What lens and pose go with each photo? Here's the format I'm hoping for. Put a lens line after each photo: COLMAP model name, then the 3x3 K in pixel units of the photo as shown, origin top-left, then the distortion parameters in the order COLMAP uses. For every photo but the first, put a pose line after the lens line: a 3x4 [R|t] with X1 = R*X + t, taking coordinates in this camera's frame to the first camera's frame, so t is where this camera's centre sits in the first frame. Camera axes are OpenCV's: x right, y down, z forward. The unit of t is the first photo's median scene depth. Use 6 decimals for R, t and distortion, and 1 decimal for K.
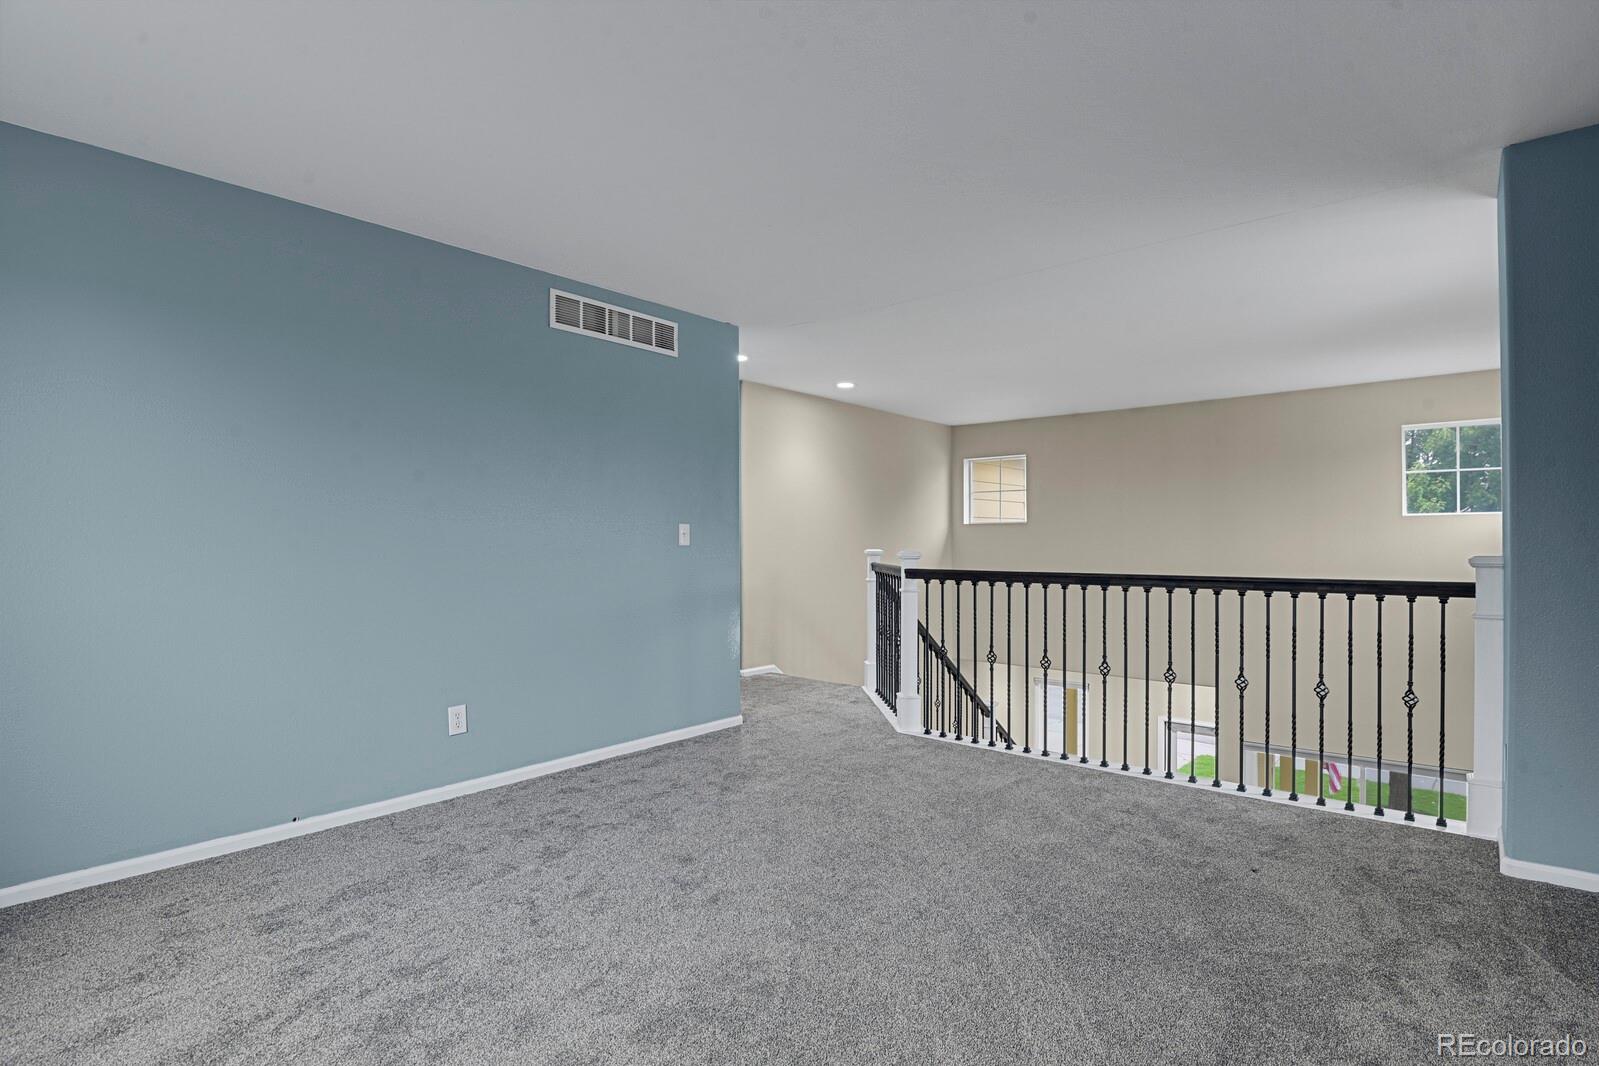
lens RADIAL K [[779.3, 0, 804.0], [0, 779.3, 541.1], [0, 0, 1]] dist [-0.025411, -0.002791]
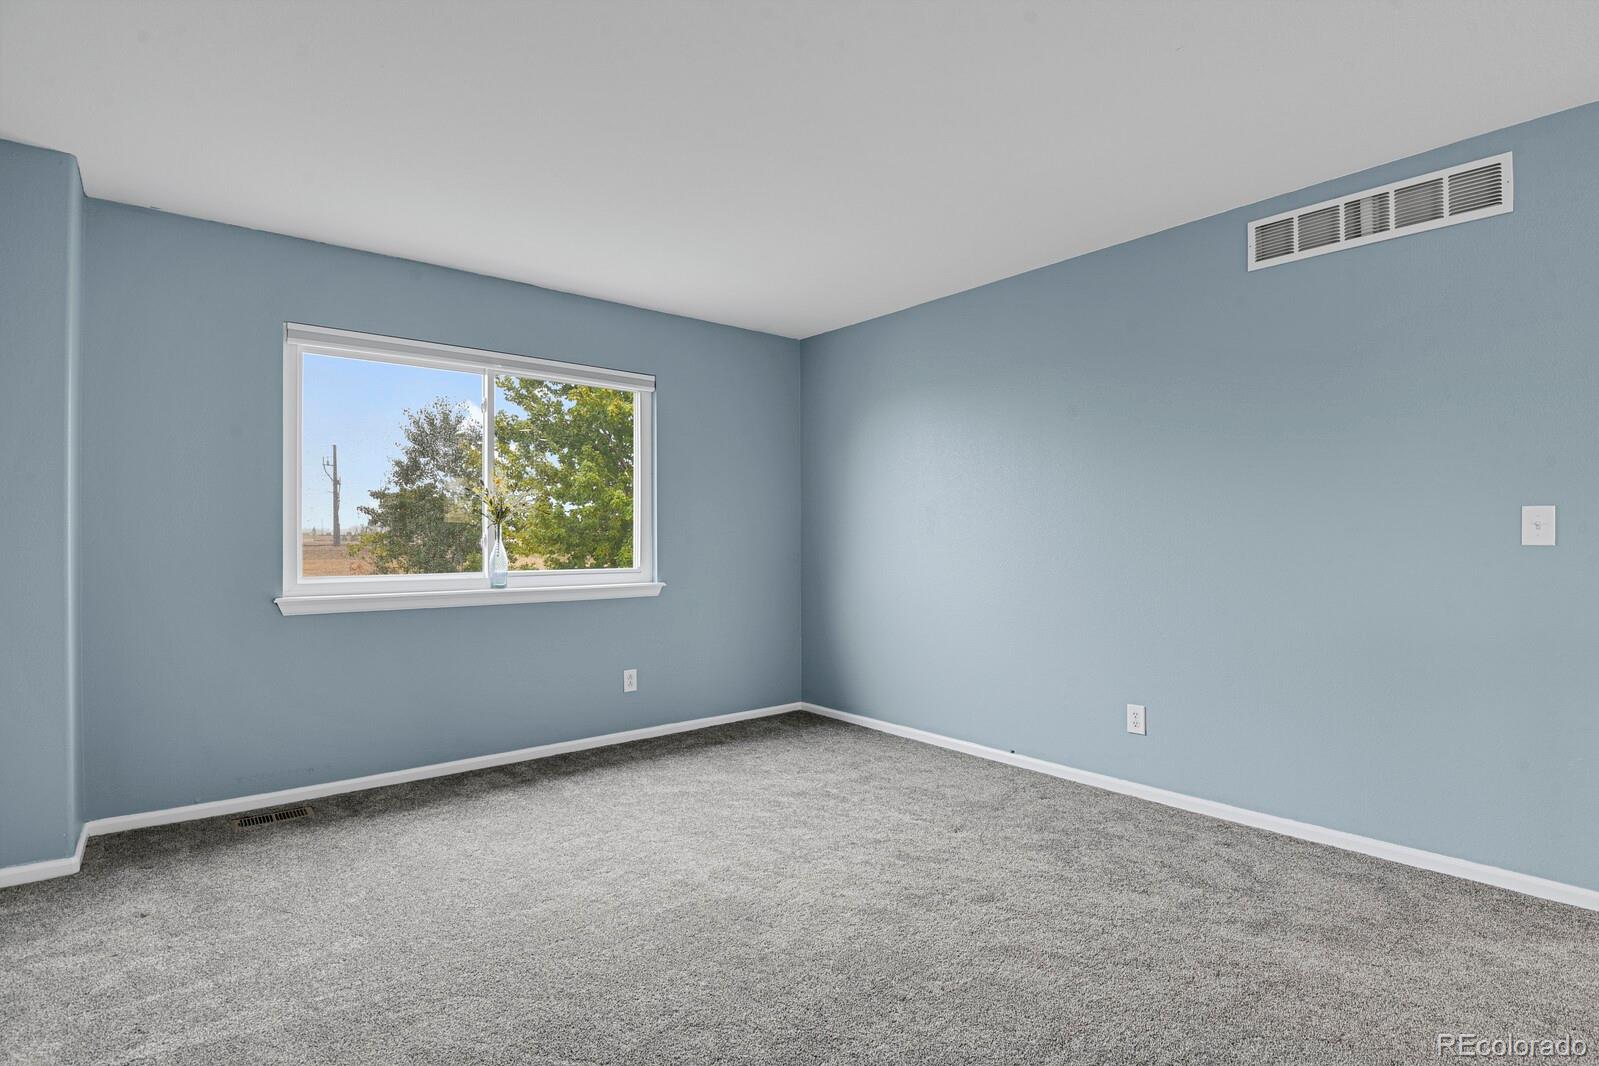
lens RADIAL K [[779.3, 0, 804.0], [0, 779.3, 541.1], [0, 0, 1]] dist [-0.025411, -0.002791]
pose [[-0.166077, 0.004045, -0.986105, 0.582791], [0.000626, 0.999992, 0.003996, 0.000530], [0.986113, 0.000046, -0.166078, 0.734782]]
